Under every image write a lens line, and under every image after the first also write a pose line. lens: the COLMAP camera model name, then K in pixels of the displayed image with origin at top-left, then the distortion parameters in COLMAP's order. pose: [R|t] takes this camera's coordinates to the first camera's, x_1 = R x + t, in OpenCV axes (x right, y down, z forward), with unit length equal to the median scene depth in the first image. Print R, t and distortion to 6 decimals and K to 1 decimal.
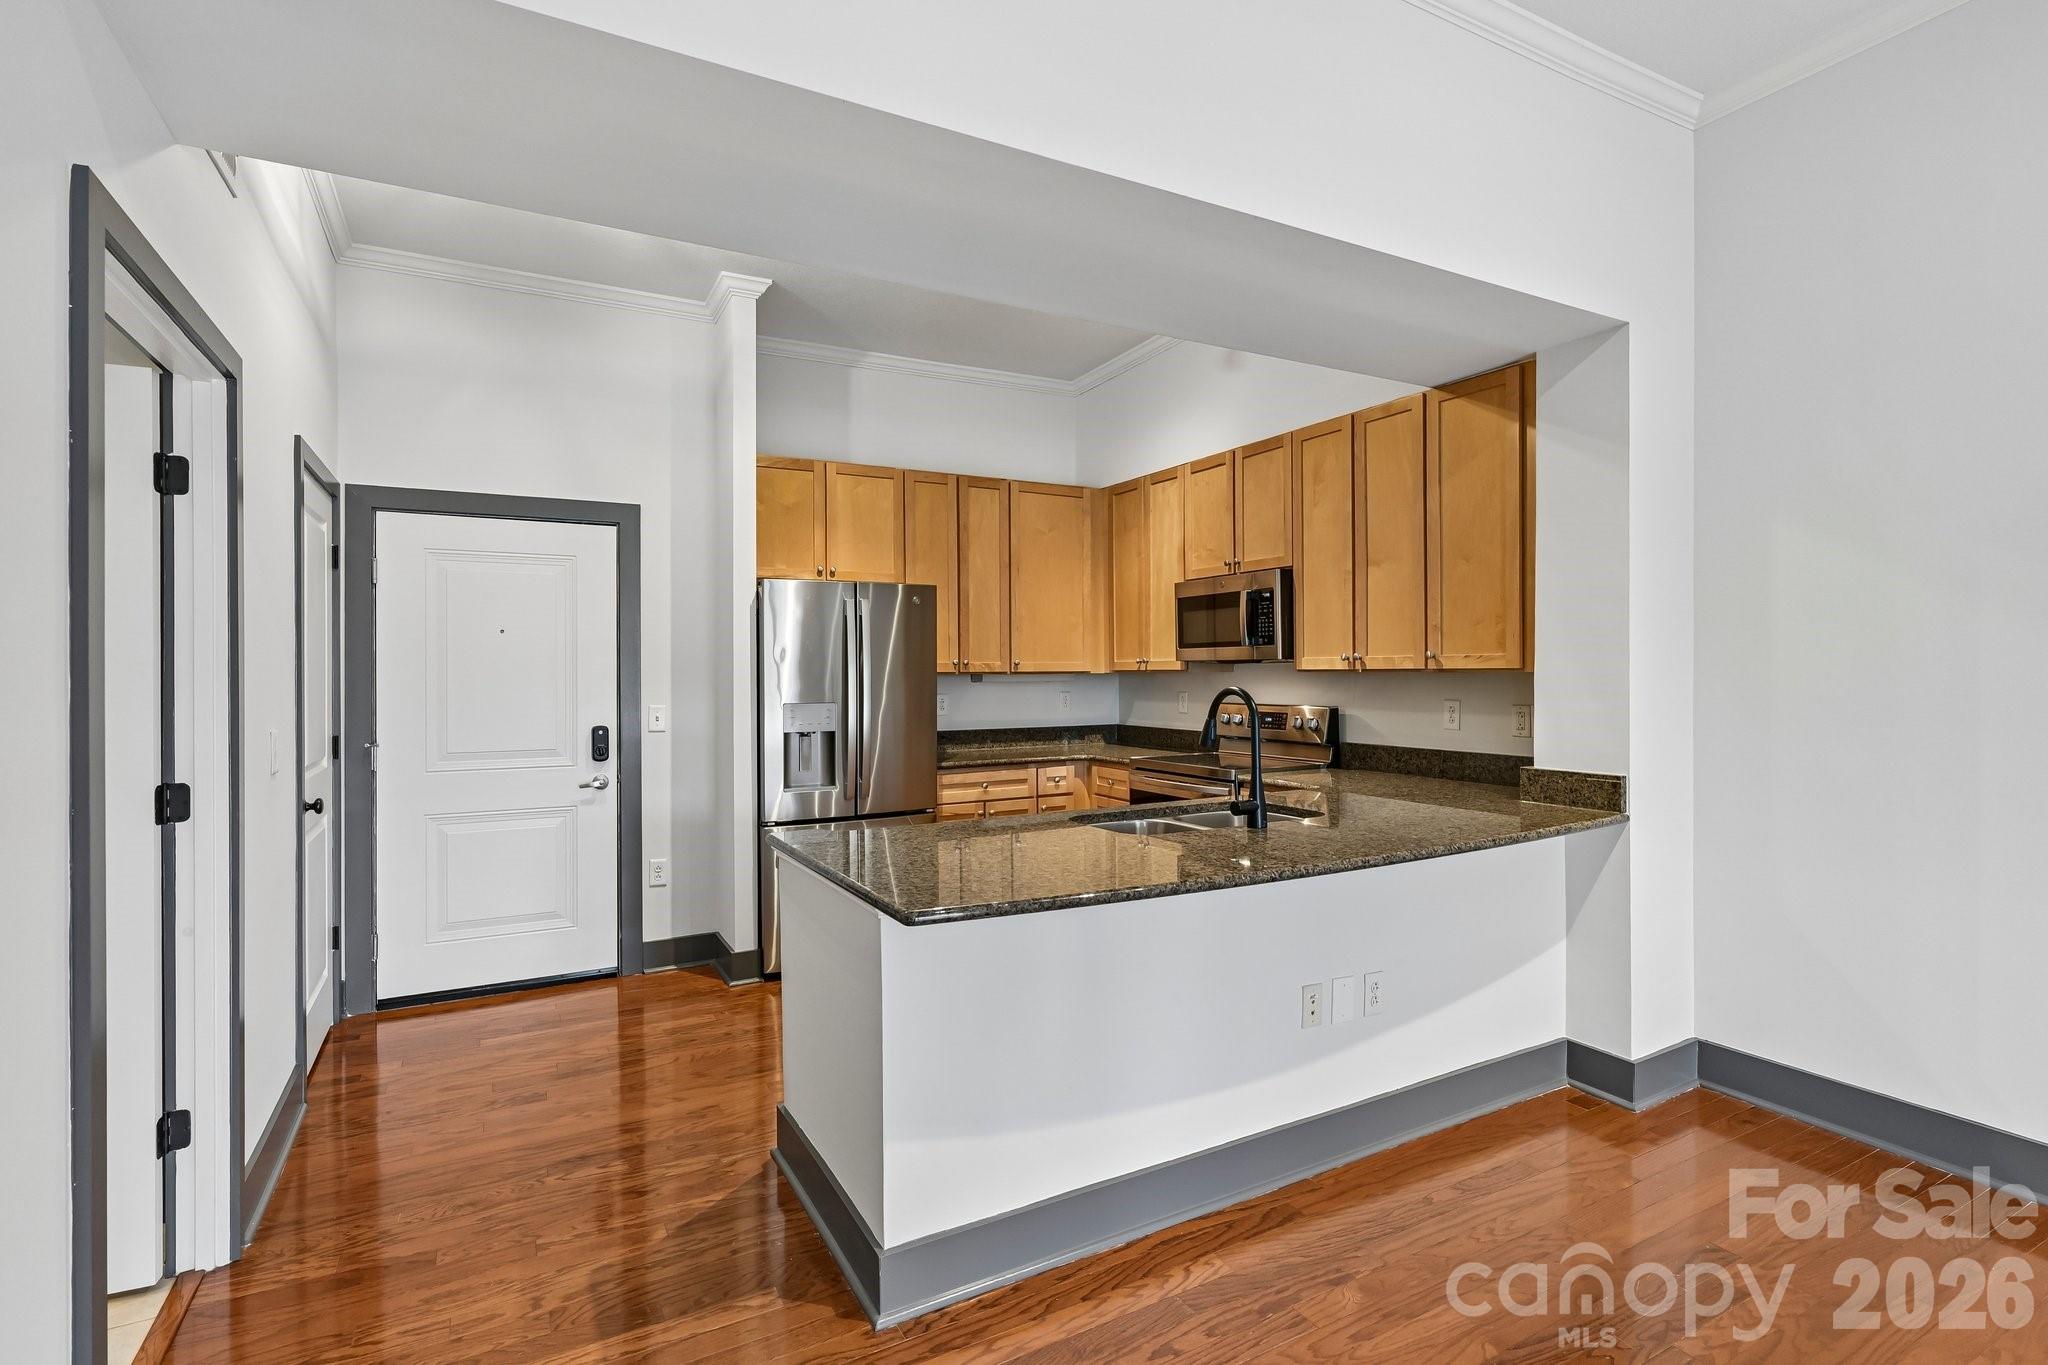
lens RADIAL K [[969.3, 0, 1018.1], [0, 969.3, 670.0], [0, 0, 1]] dist [-0.002495, -0.000038]
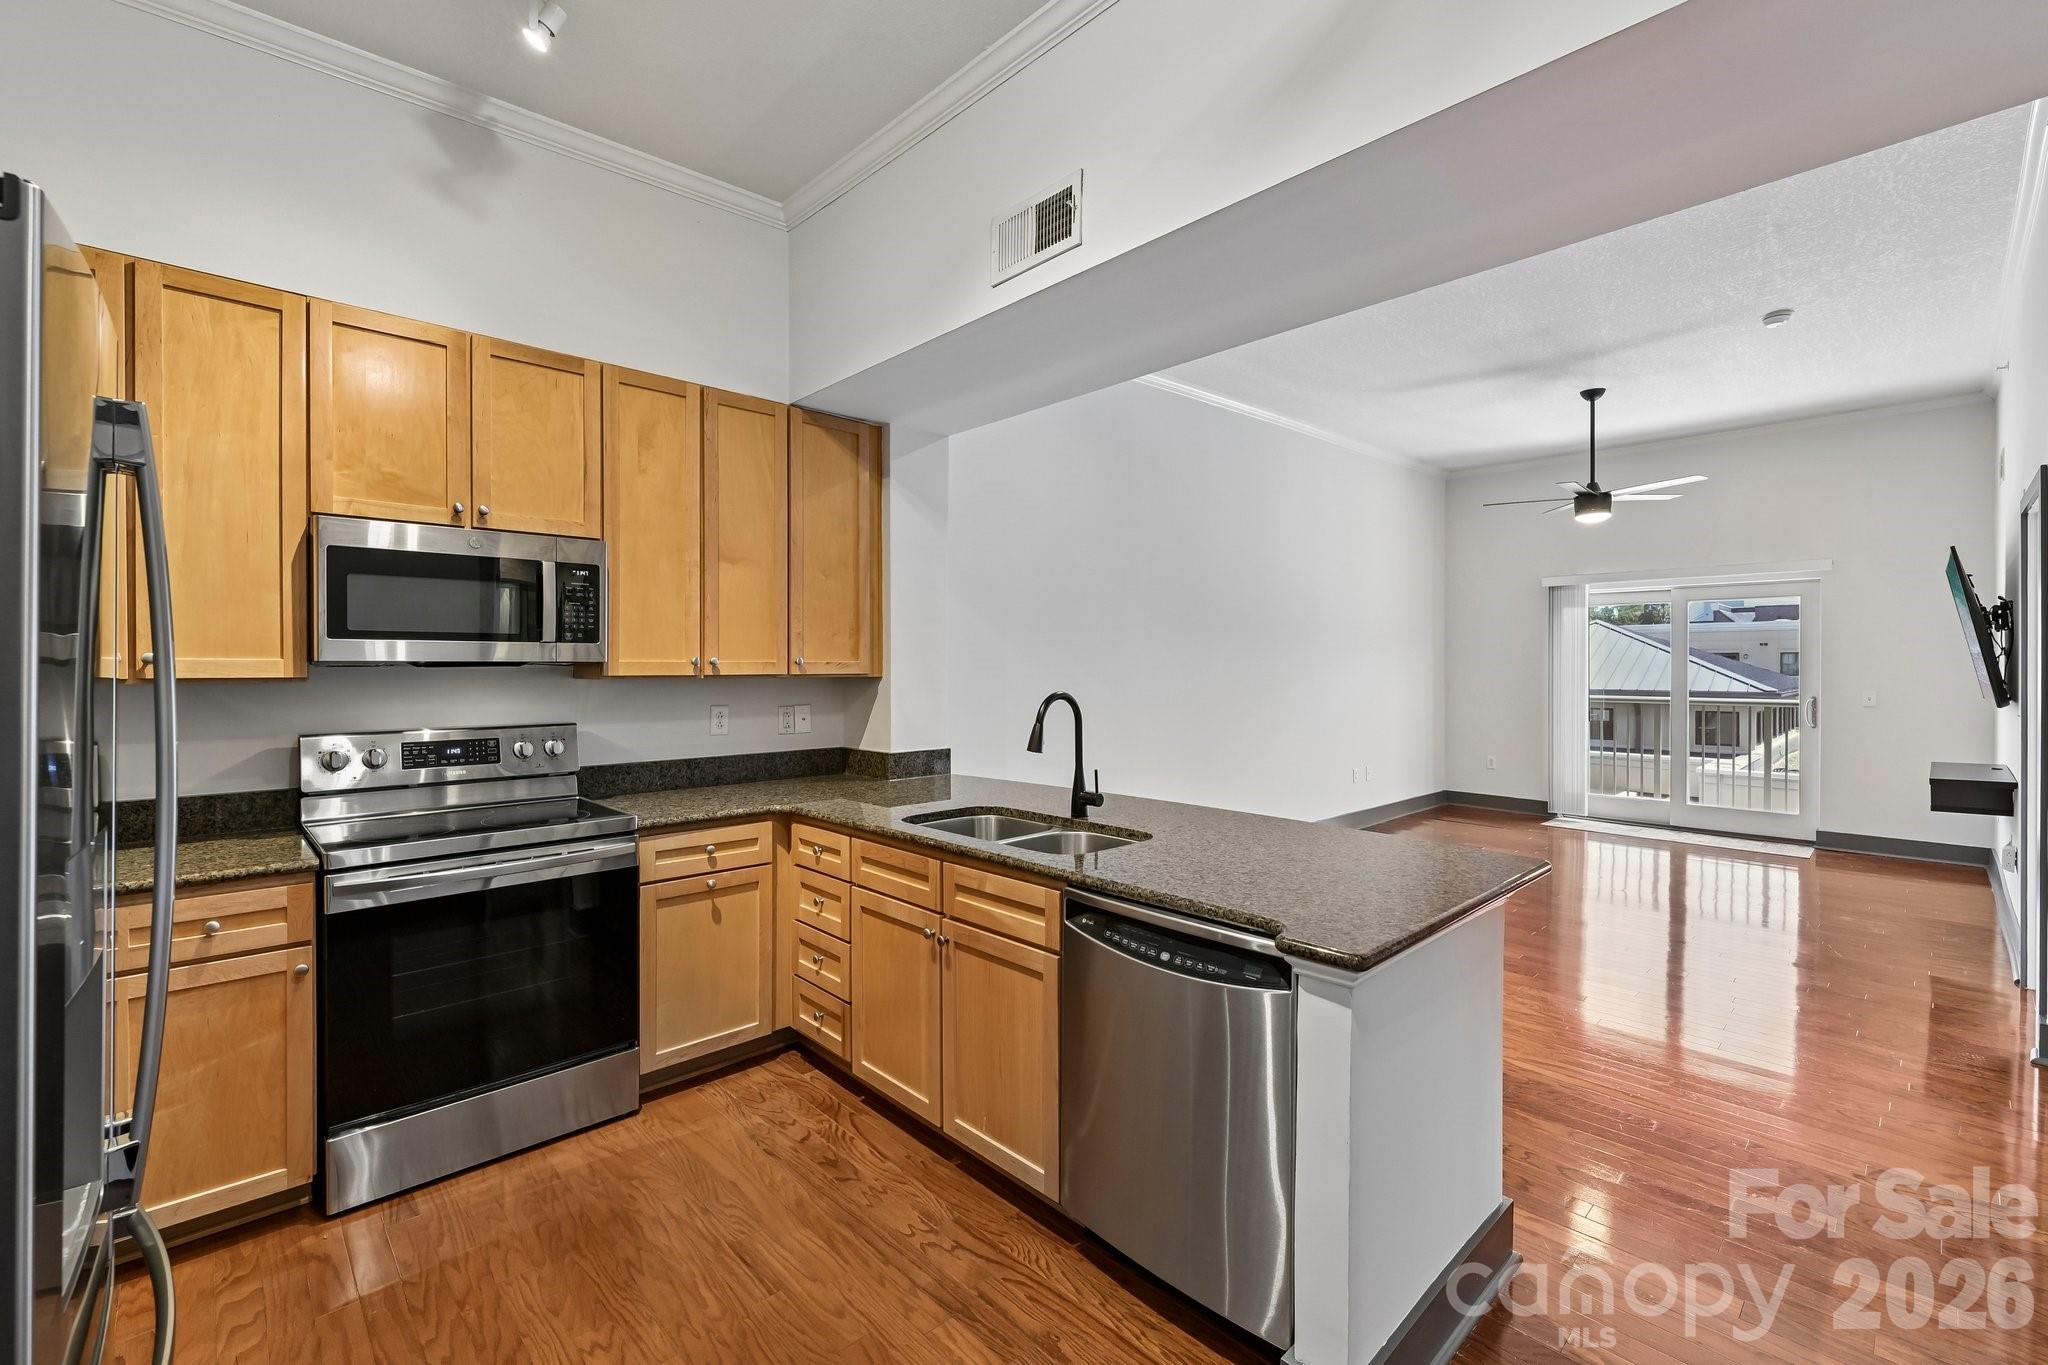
lens RADIAL K [[869.1, 0, 1016.2], [0, 869.1, 672.8], [0, 0, 1]] dist [-0.000723, 0.000037]
pose [[-0.252201, -0.002668, 0.967671, -0.459628], [0.001048, 0.999995, 0.003031, -0.004665], [-0.967674, 0.001778, -0.252197, 0.858510]]
